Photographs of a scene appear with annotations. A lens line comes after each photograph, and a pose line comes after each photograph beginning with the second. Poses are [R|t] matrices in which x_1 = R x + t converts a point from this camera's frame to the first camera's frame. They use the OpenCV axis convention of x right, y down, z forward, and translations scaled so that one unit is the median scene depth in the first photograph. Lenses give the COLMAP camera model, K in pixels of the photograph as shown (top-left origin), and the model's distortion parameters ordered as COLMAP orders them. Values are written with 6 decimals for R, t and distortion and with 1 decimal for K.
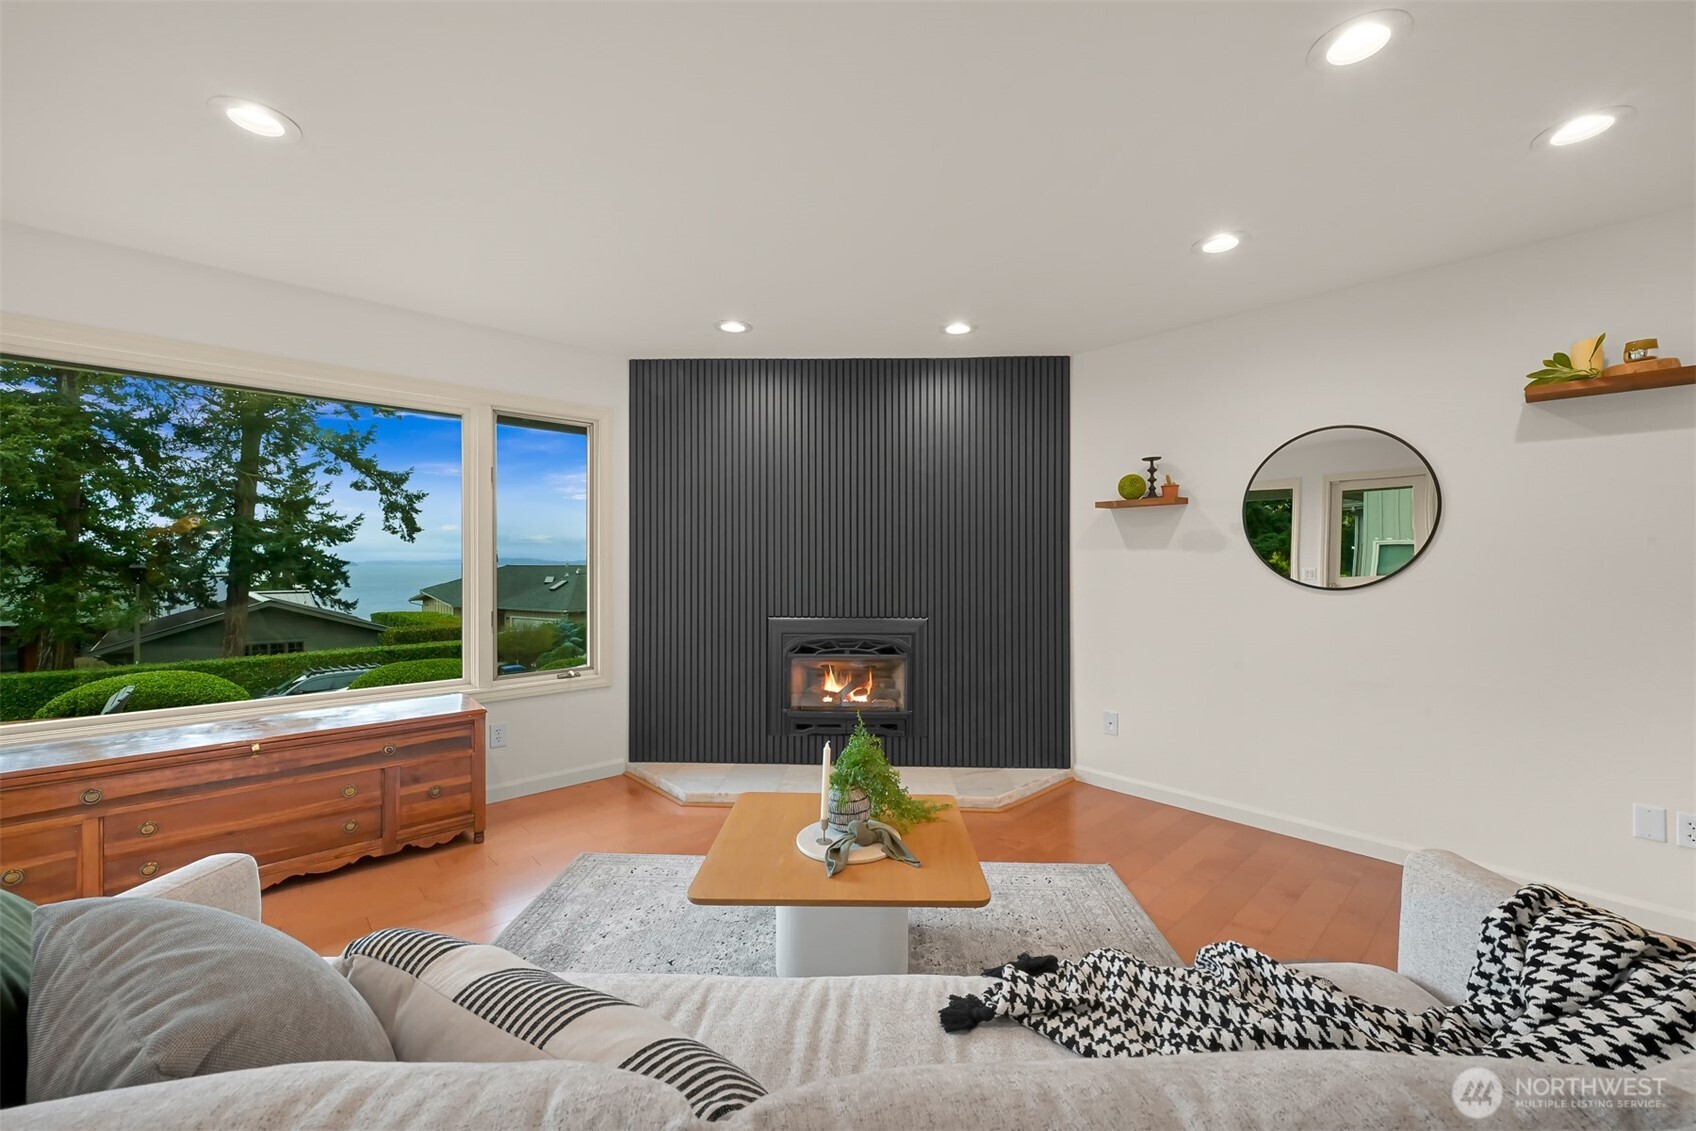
lens RADIAL K [[672.5, 0, 854.1], [0, 672.5, 570.9], [0, 0, 1]] dist [0.000579, -0.000109]
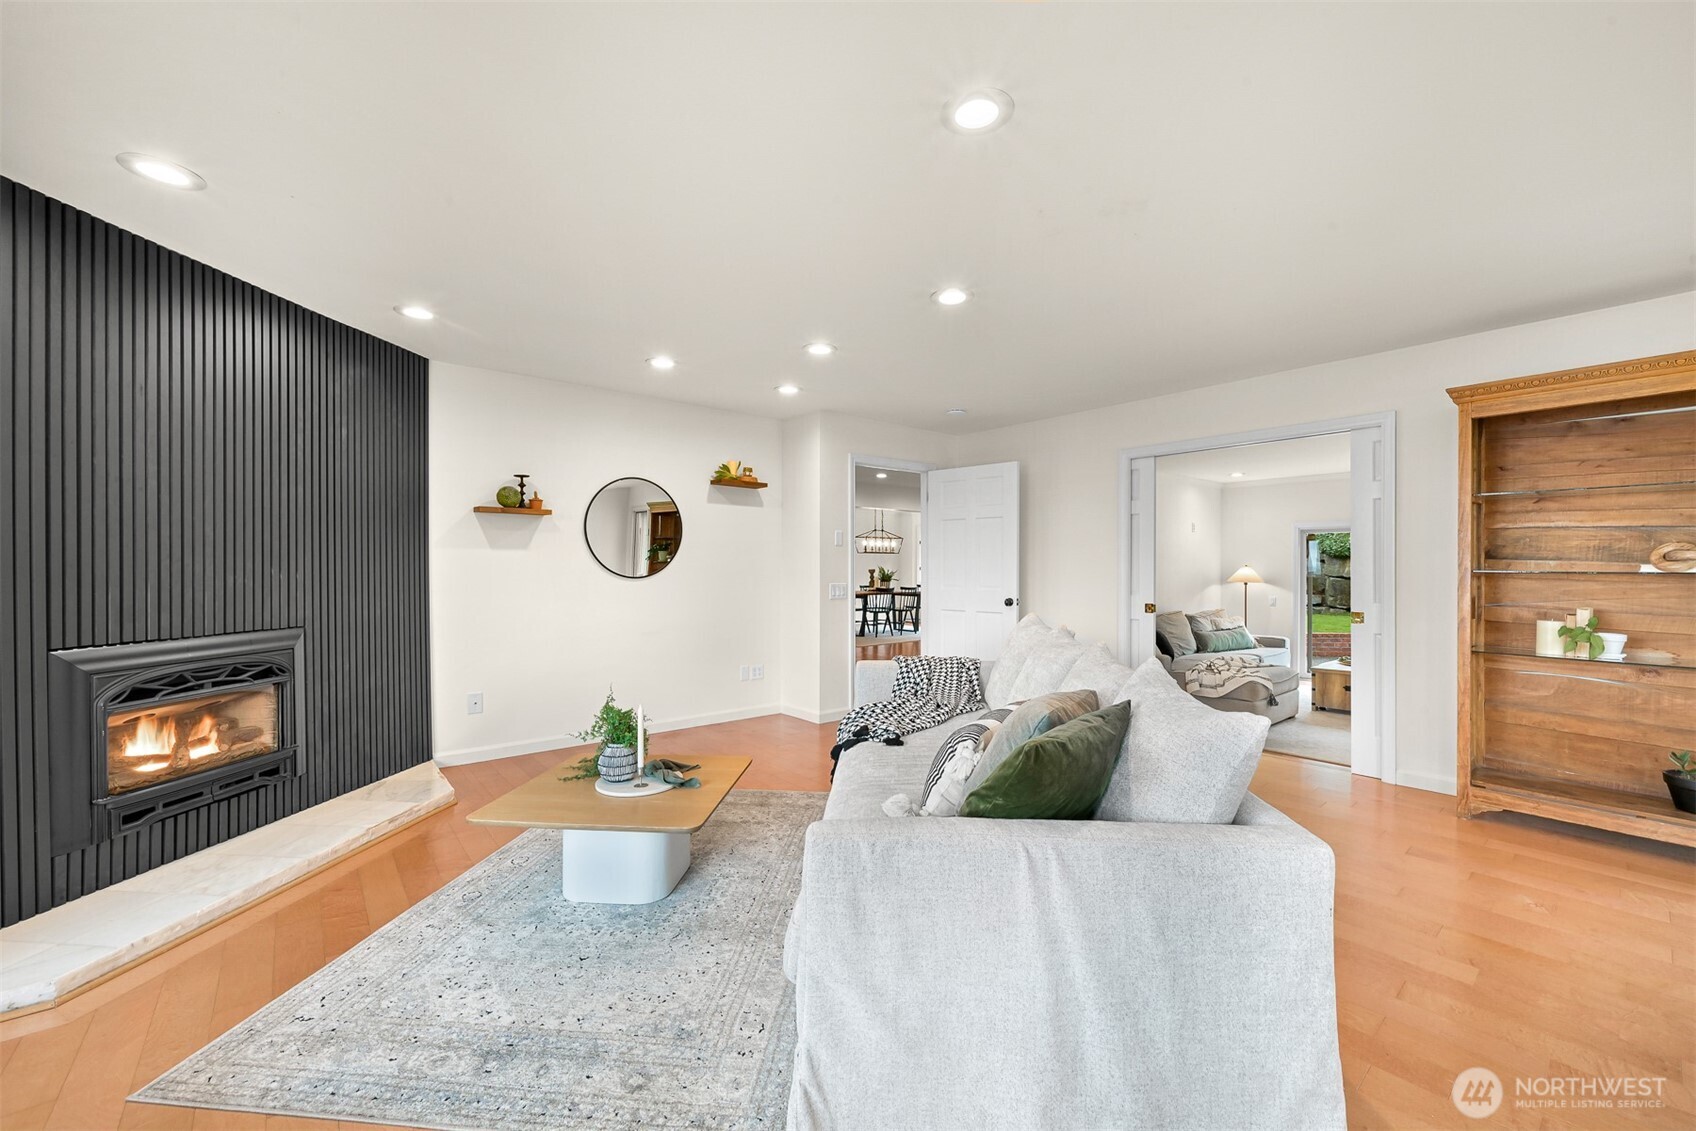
lens RADIAL K [[672.5, 0, 857.8], [0, 672.5, 569.0], [0, 0, 1]] dist [0.000579, -0.000109]
pose [[0.047542, -0.003351, 0.998864, -0.754388], [0.009618, 0.999950, 0.002897, 0.005781], [-0.998823, 0.009469, 0.047572, 0.330868]]
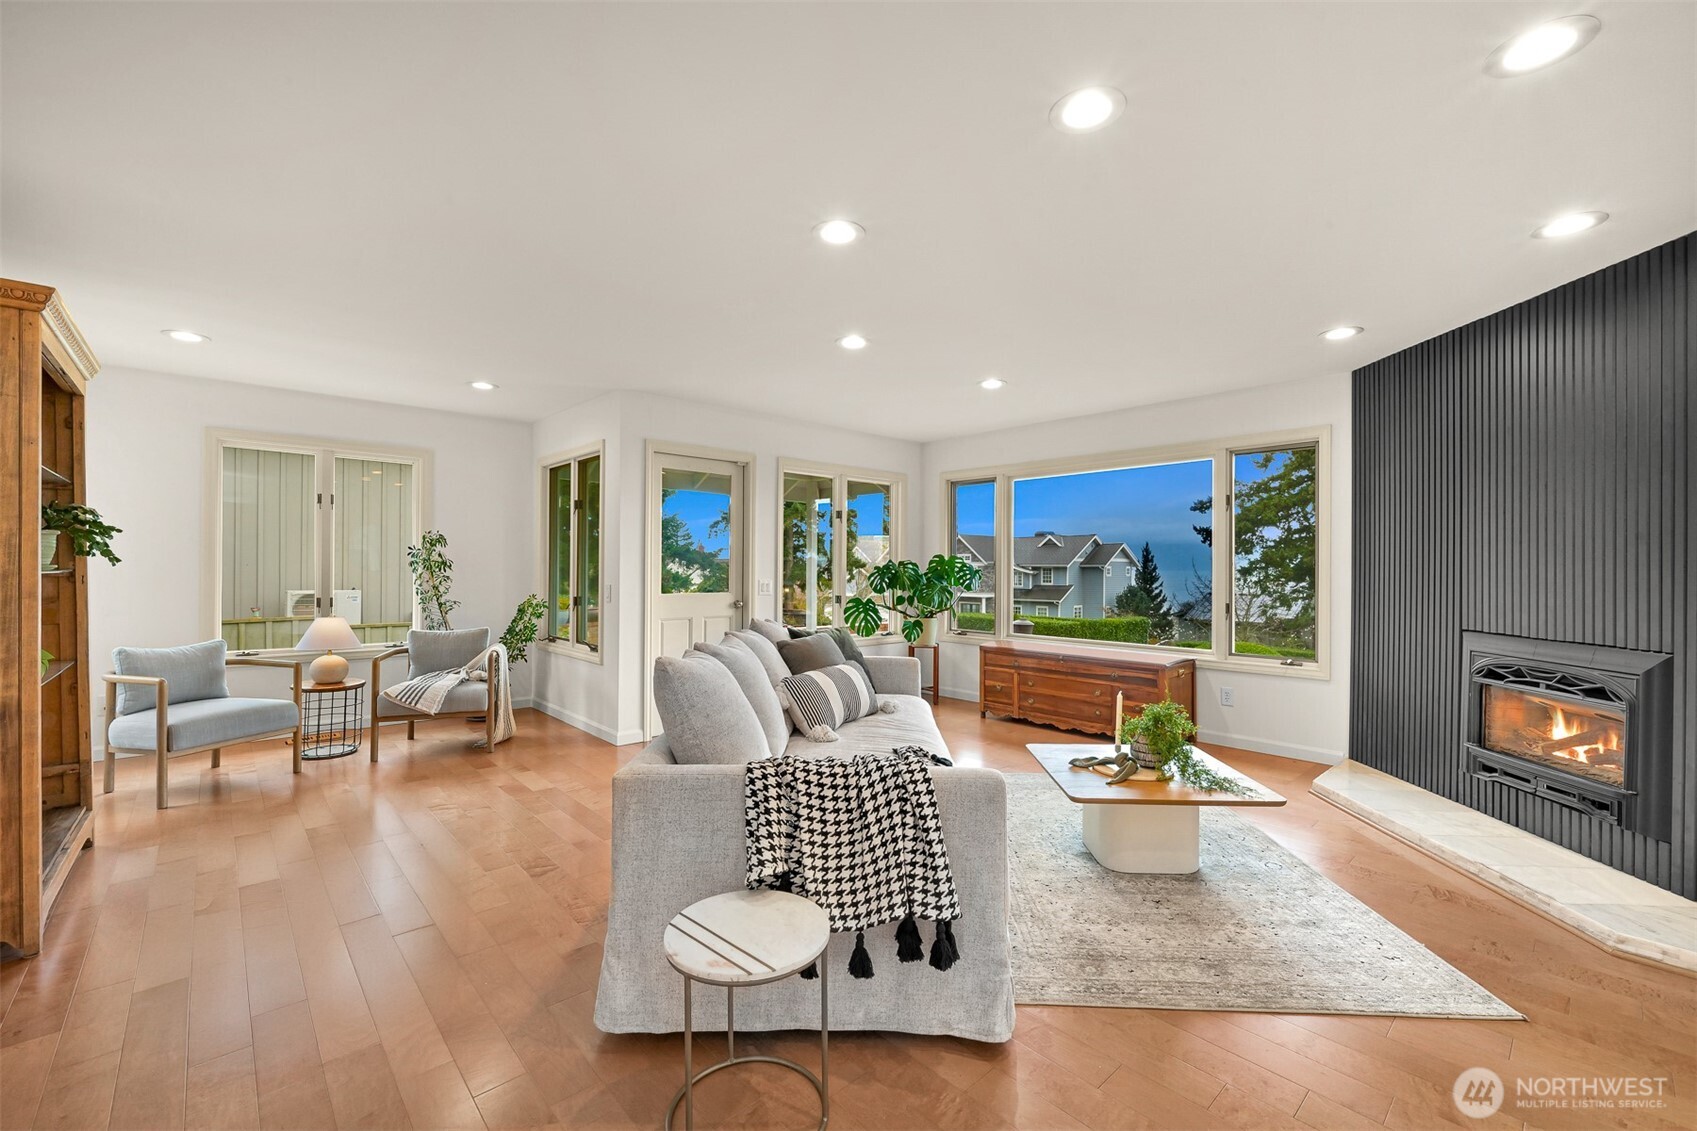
lens RADIAL K [[699.0, 0, 856.8], [0, 699.0, 561.9], [0, 0, 1]] dist [-0.001060, 0.000272]
pose [[-0.000303, -0.008680, -0.999962, 0.853877], [-0.016165, 0.999832, -0.008674, 0.003655], [0.999869, 0.016161, -0.000443, 0.271541]]
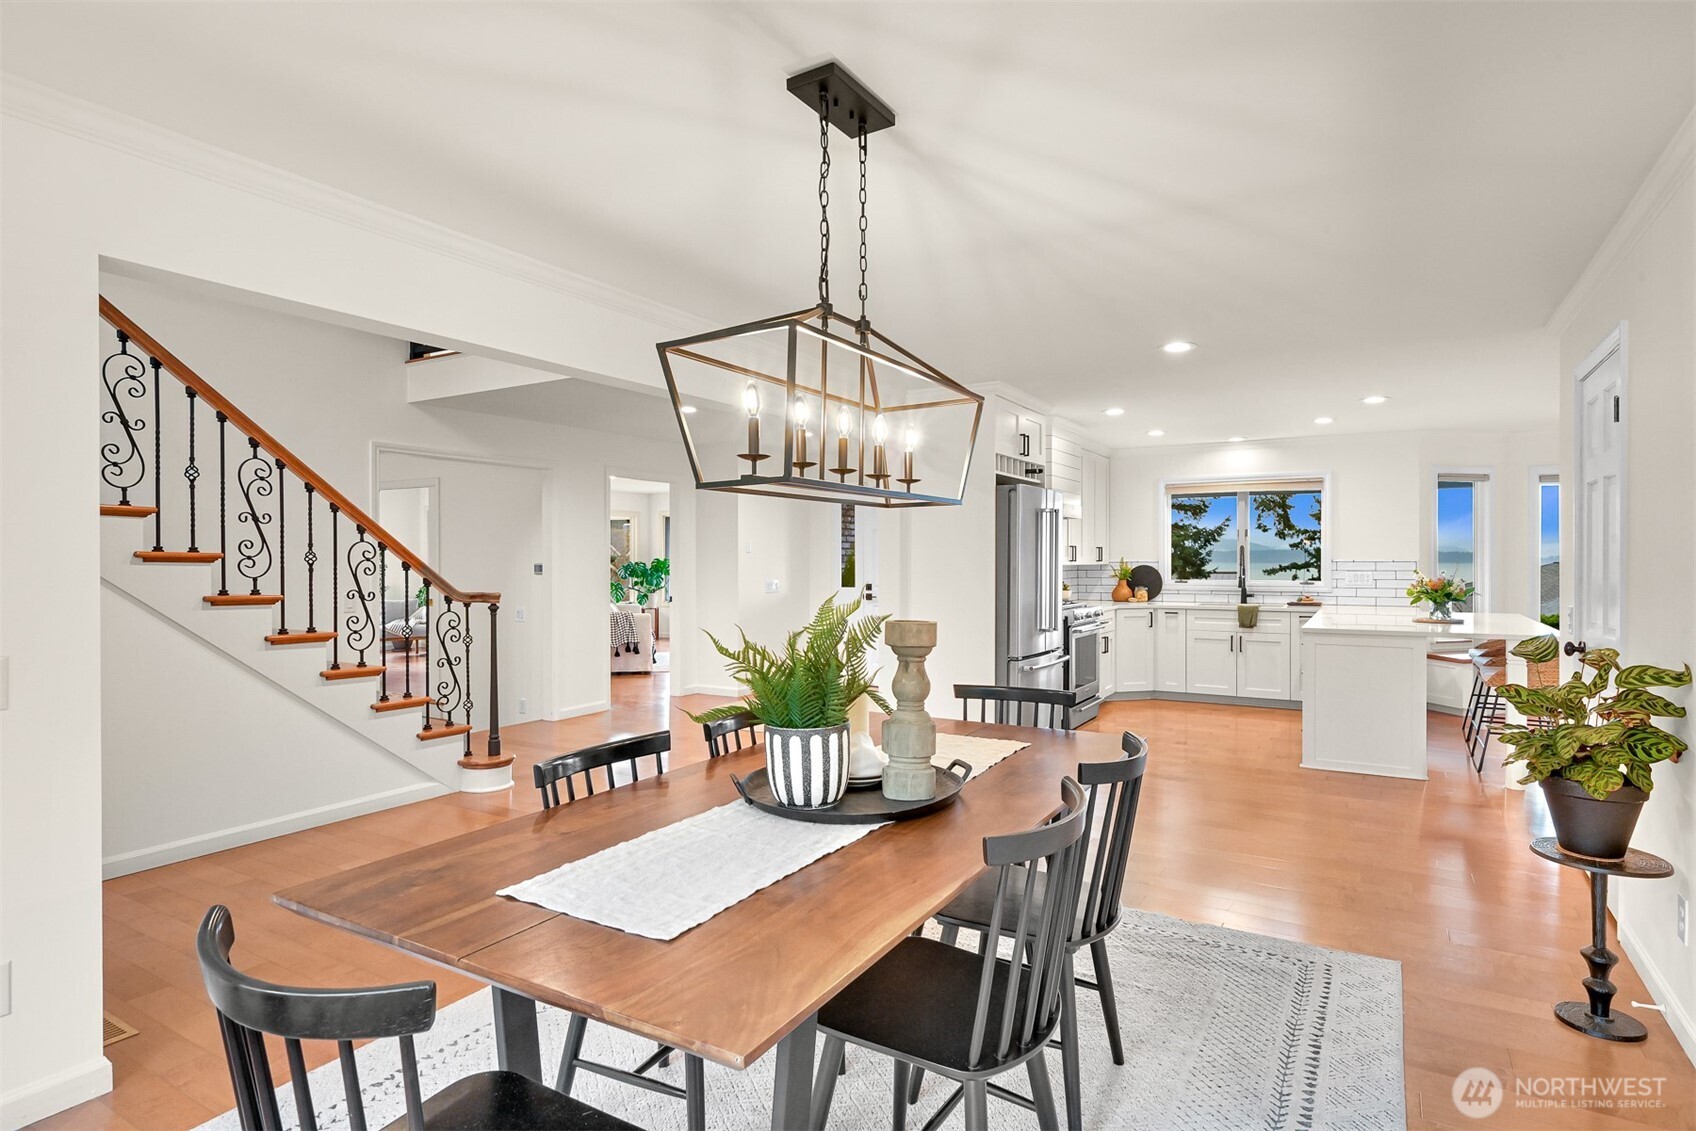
lens RADIAL K [[884.9, 0, 849.7], [0, 884.9, 566.5], [0, 0, 1]] dist [0.000133, 0.000008]
pose [[0.268633, 0.003156, -0.963238, 3.374833], [-0.005951, 0.999981, 0.001617, -0.007917], [0.963224, 0.005298, 0.268646, 0.231277]]
